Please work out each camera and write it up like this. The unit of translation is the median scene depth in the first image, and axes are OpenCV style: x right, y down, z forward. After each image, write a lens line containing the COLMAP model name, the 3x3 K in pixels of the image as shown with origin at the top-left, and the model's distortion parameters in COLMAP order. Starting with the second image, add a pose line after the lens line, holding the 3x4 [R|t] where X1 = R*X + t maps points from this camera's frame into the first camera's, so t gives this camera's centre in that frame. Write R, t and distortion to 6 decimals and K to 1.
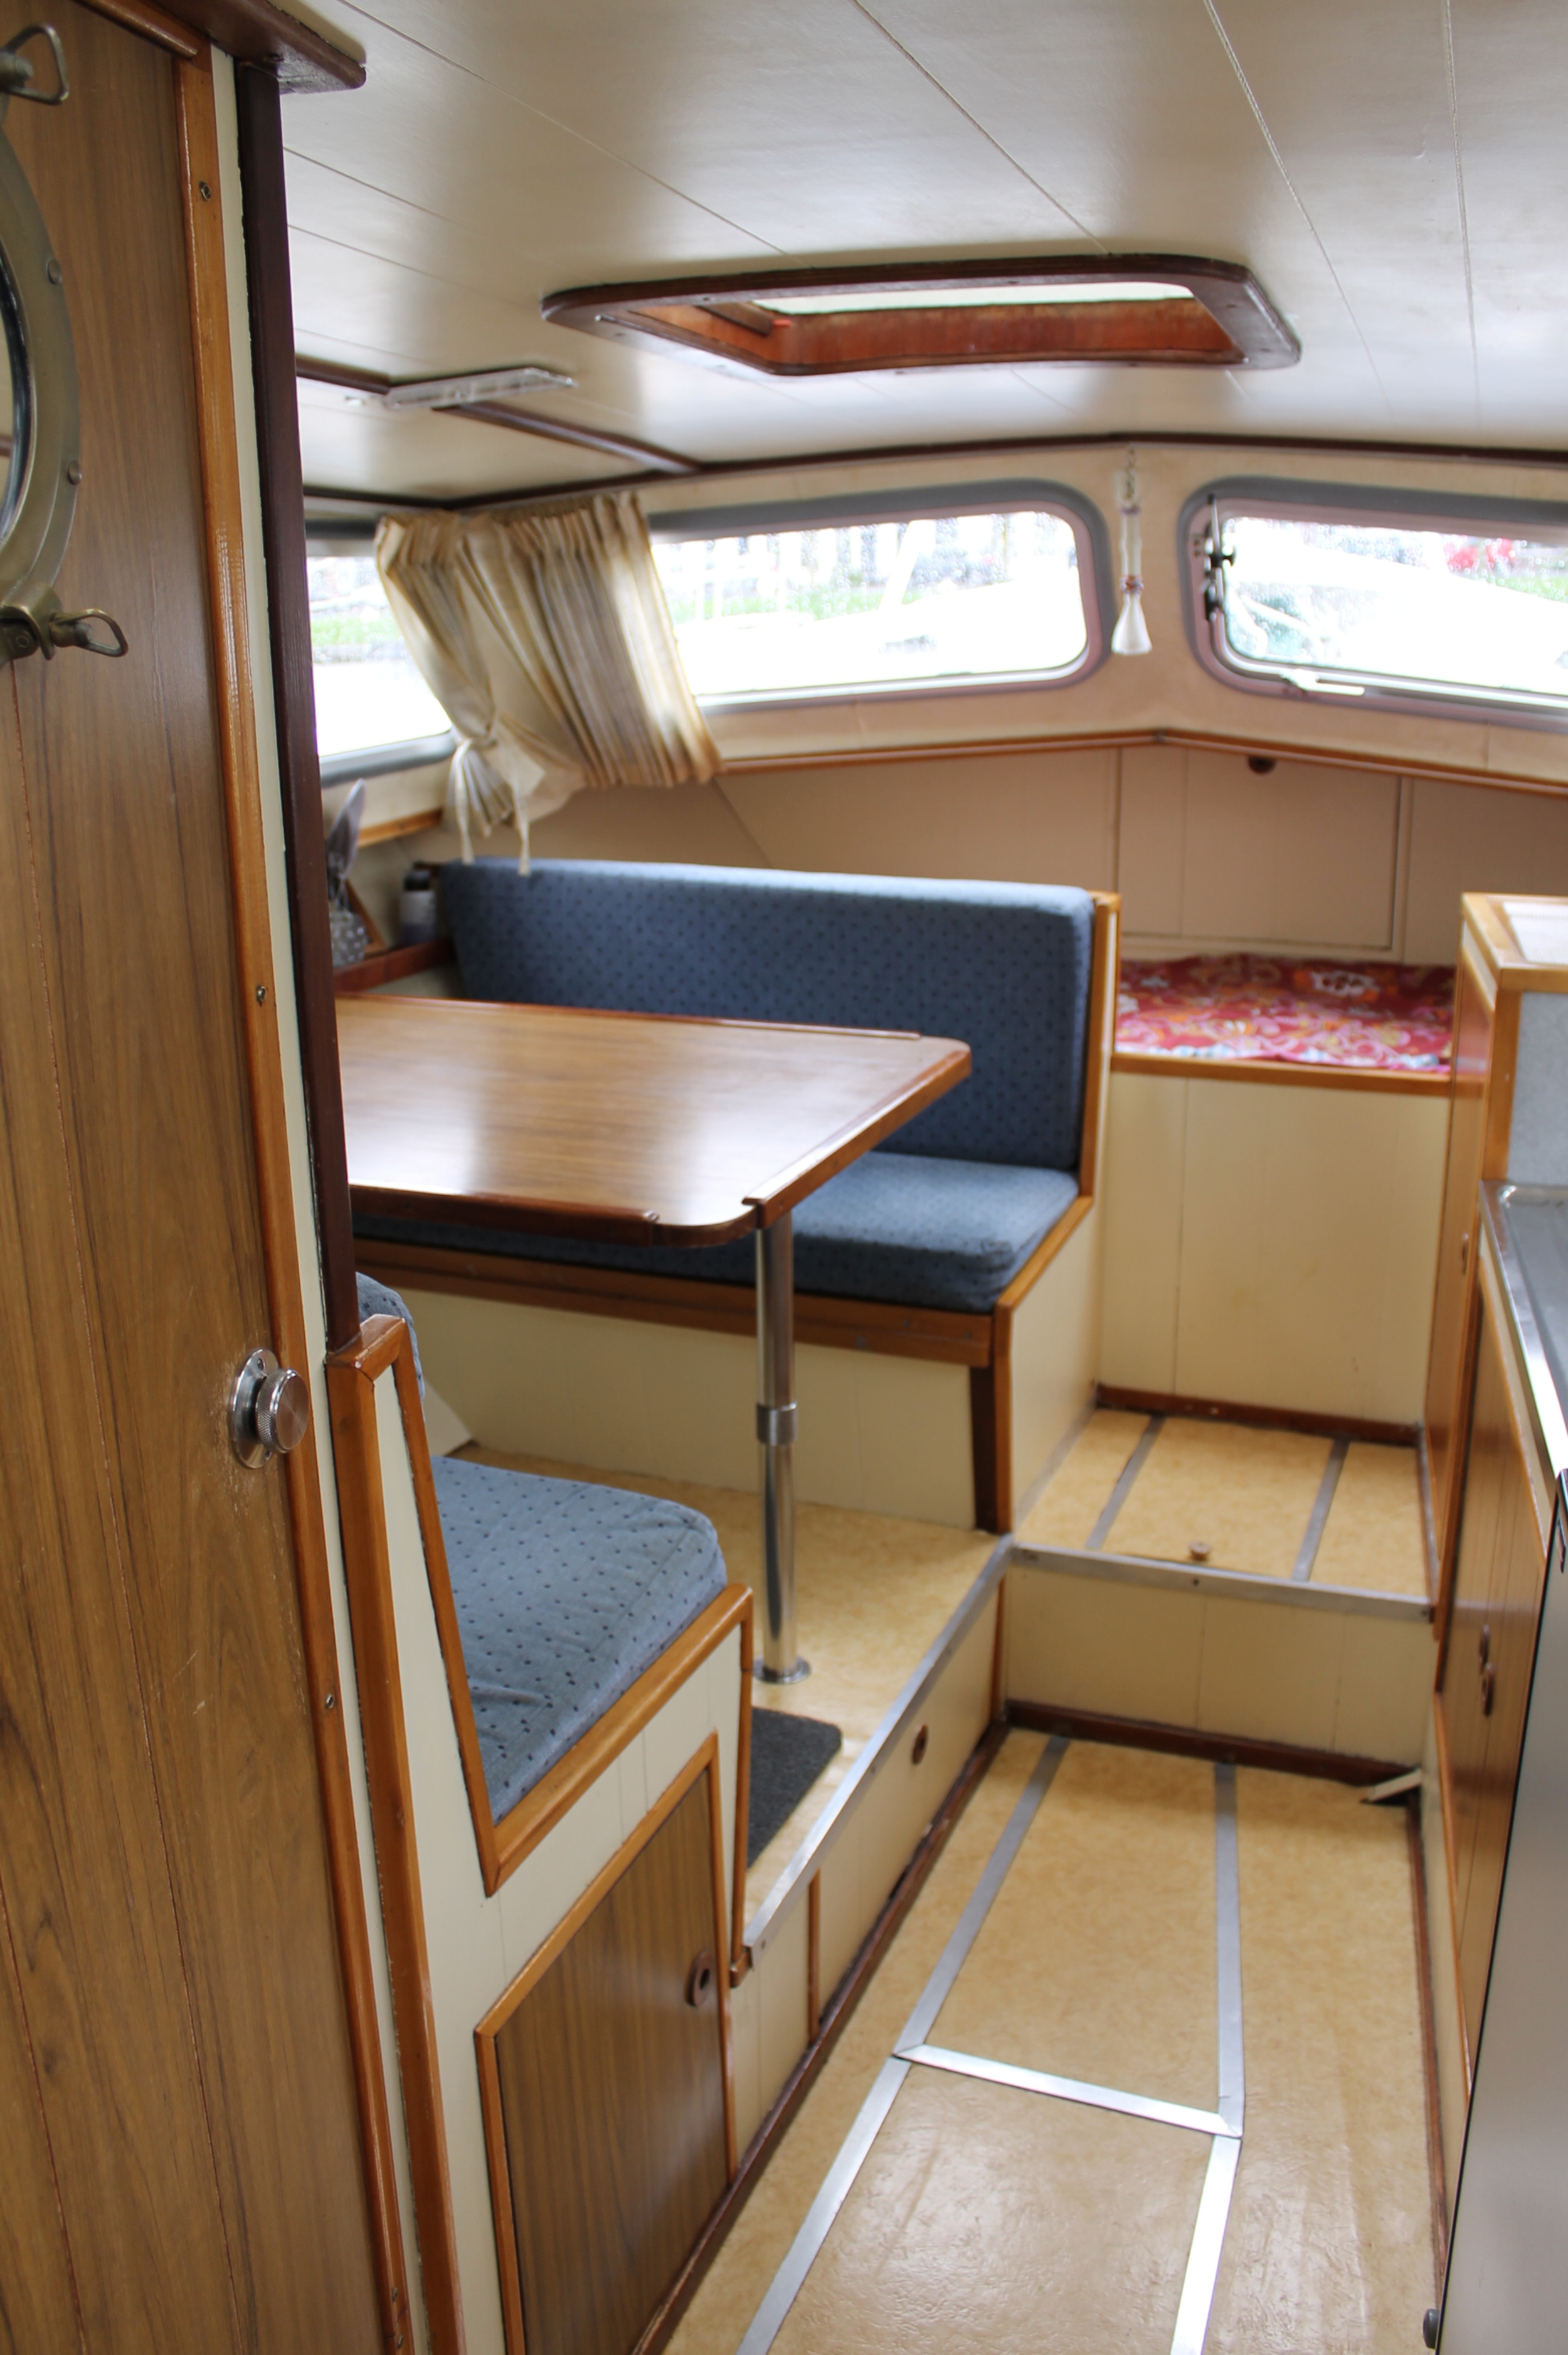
lens RADIAL K [[1992.0, 0, 770.1], [0, 1992.0, 1155.8], [0, 0, 1]] dist [-0.171010, 0.148420]
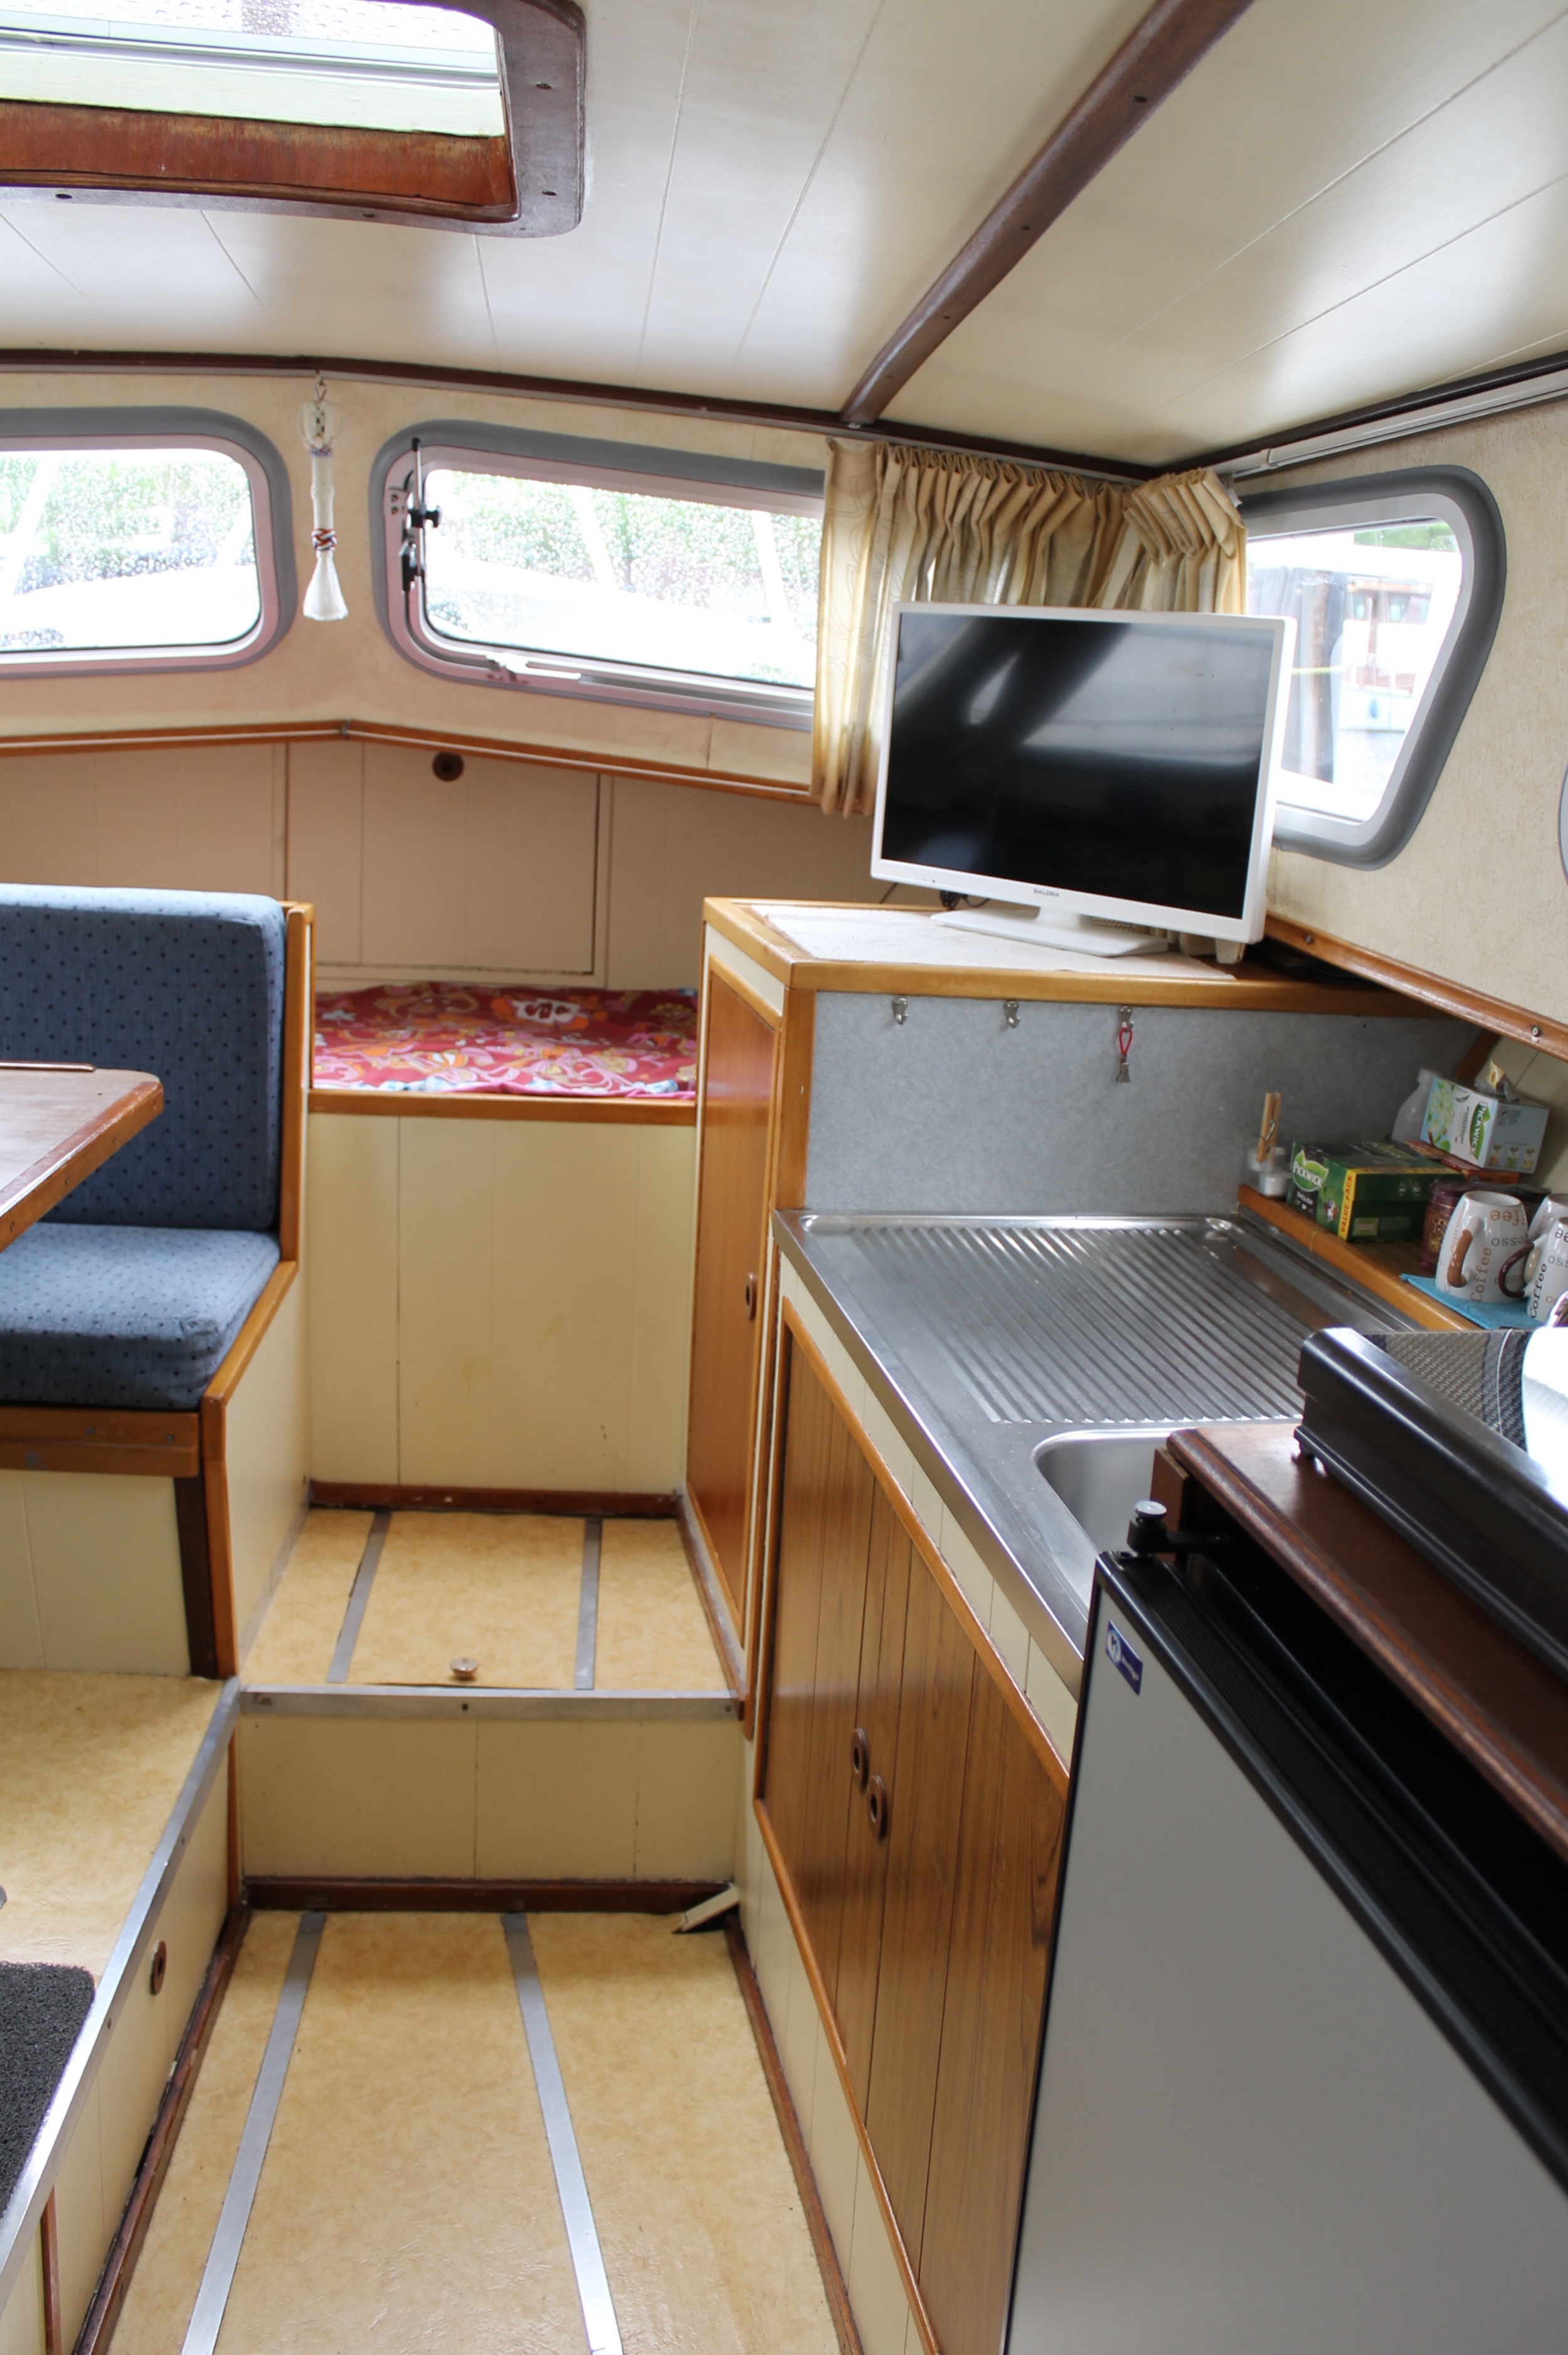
lens RADIAL K [[1996.8, 0, 754.1], [0, 1996.8, 1163.3], [0, 0, 1]] dist [-0.172419, 0.158792]
pose [[0.904535, -0.042423, 0.424283, -0.018598], [0.056394, 0.998200, -0.020420, 0.008120], [-0.422653, 0.042397, 0.905299, 0.168508]]
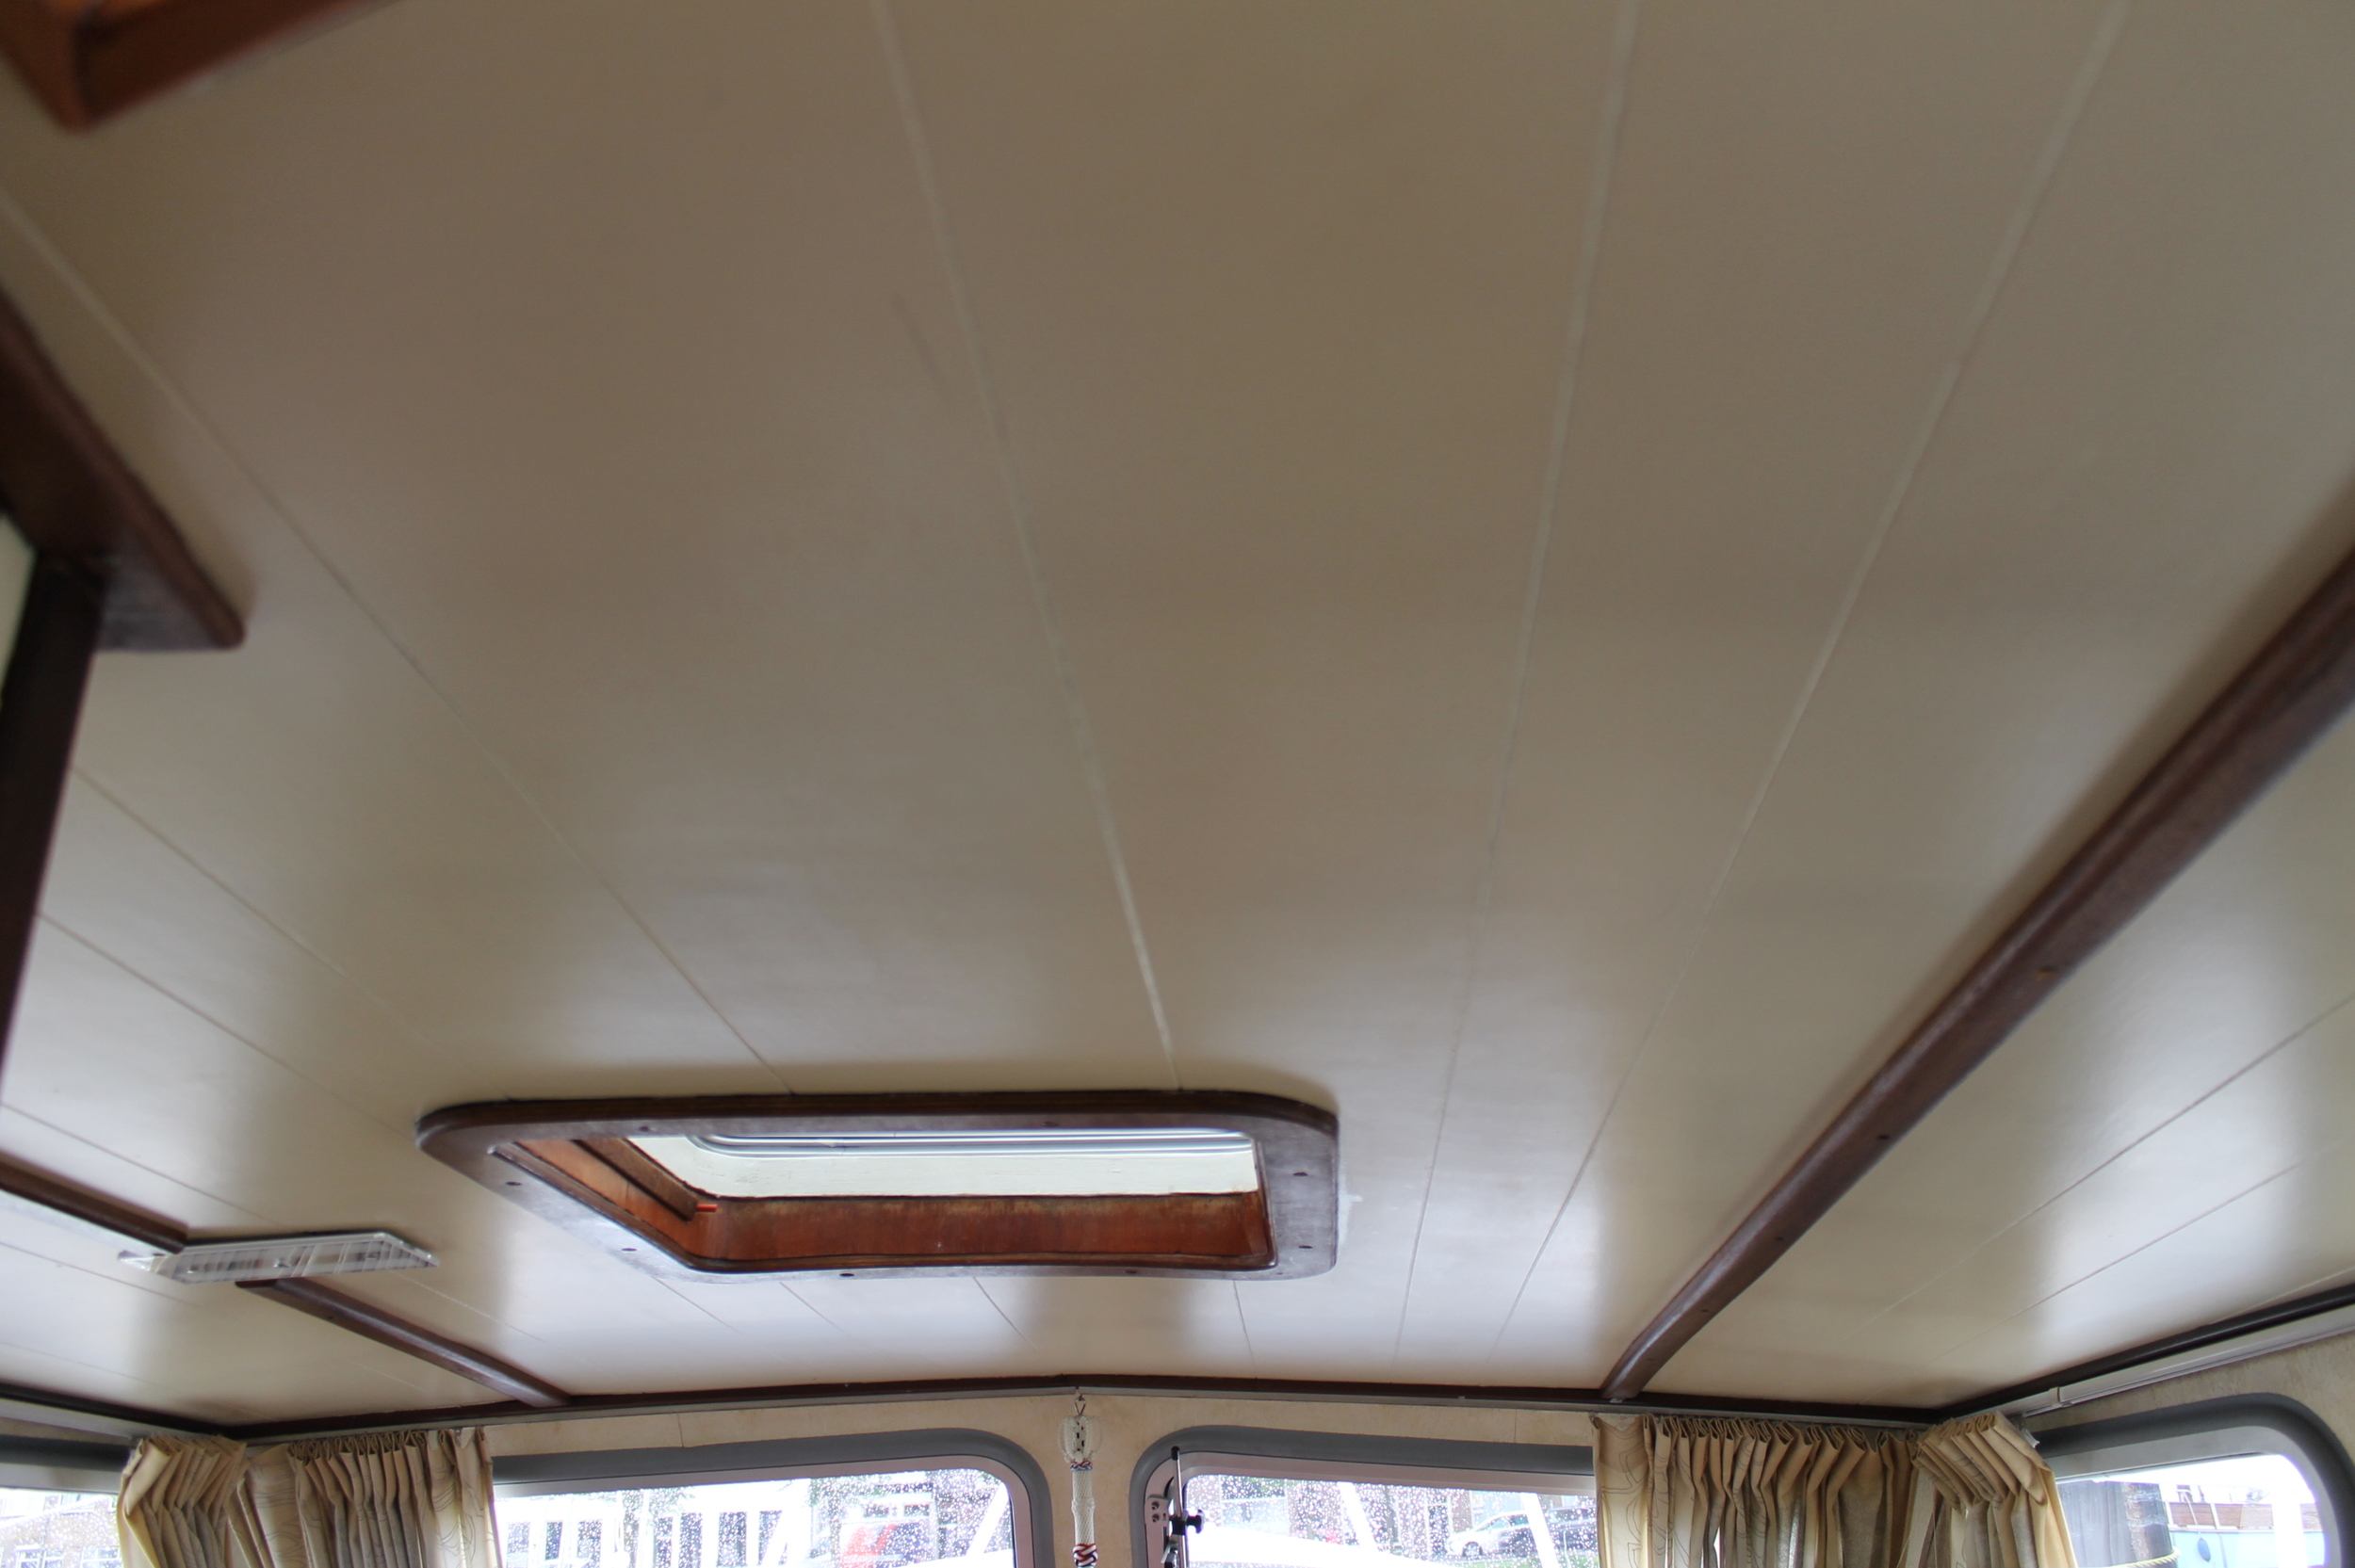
lens RADIAL K [[2001.5, 0, 1189.2], [0, 2001.5, 764.4], [0, 0, 1]] dist [-0.168491, 0.151324]
pose [[0.960119, 0.108118, 0.257839, -0.025264], [0.079374, 0.778856, -0.622160, -0.033341], [-0.268087, 0.617813, 0.739213, 0.168851]]
